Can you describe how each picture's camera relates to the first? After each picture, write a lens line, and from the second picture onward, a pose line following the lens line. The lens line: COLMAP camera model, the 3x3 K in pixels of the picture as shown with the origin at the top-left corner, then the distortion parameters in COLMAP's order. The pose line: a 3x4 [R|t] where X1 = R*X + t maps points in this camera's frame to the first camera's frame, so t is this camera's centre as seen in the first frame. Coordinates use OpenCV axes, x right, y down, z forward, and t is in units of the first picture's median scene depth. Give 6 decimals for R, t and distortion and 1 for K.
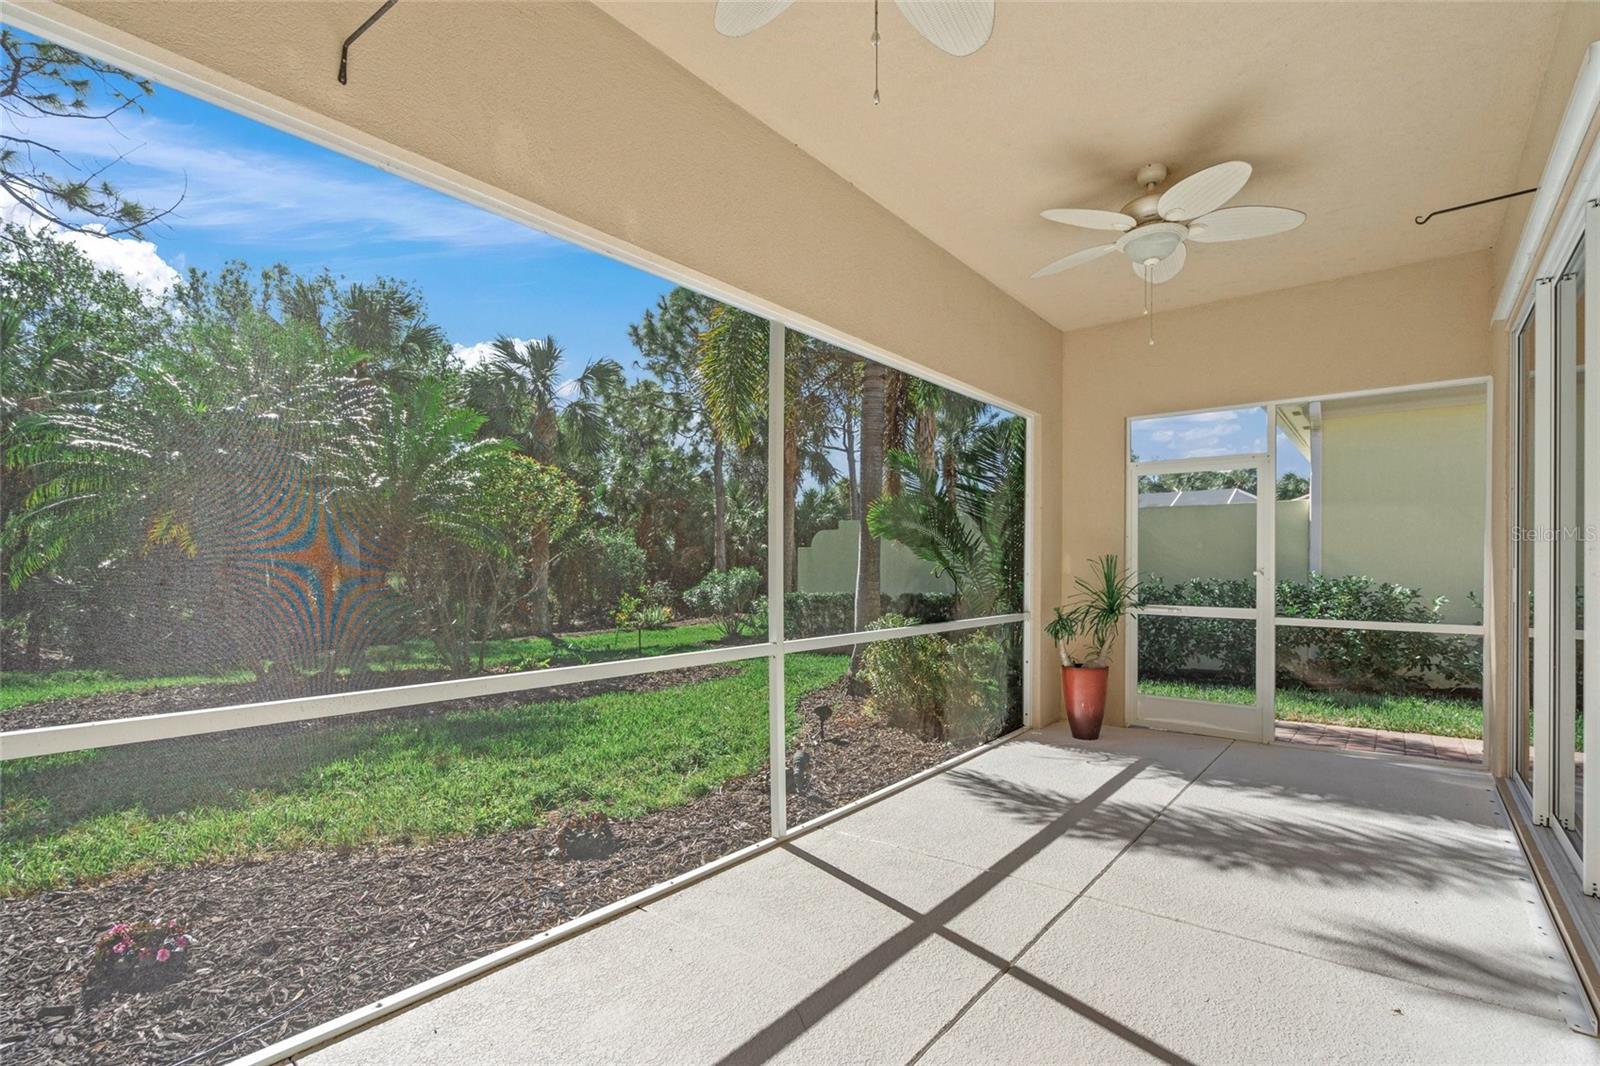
lens RADIAL K [[743.1, 0, 801.2], [0, 743.1, 578.0], [0, 0, 1]] dist [0.004154, 0.000495]
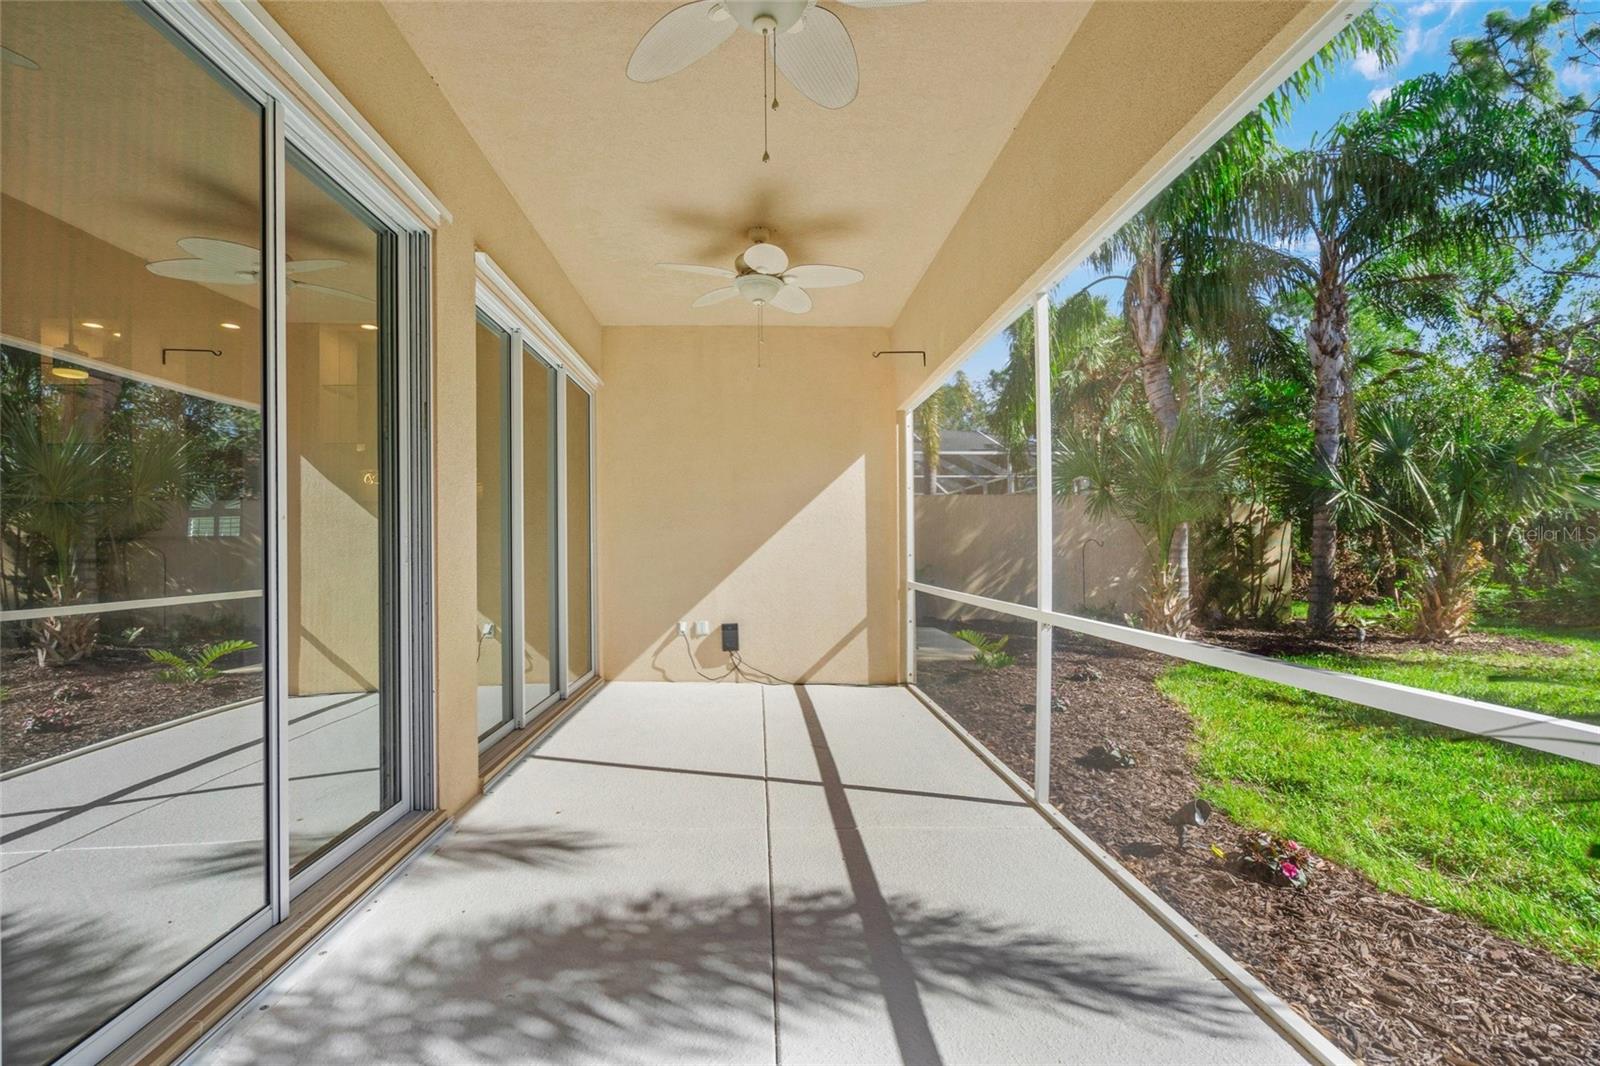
lens RADIAL K [[743.1, 0, 800.4], [0, 743.1, 531.1], [0, 0, 1]] dist [0.004154, 0.000495]
pose [[-0.744381, -0.007443, -0.667714, 0.936645], [0.009161, 0.999730, -0.021358, -0.004170], [0.667693, -0.022015, -0.744111, 1.613710]]
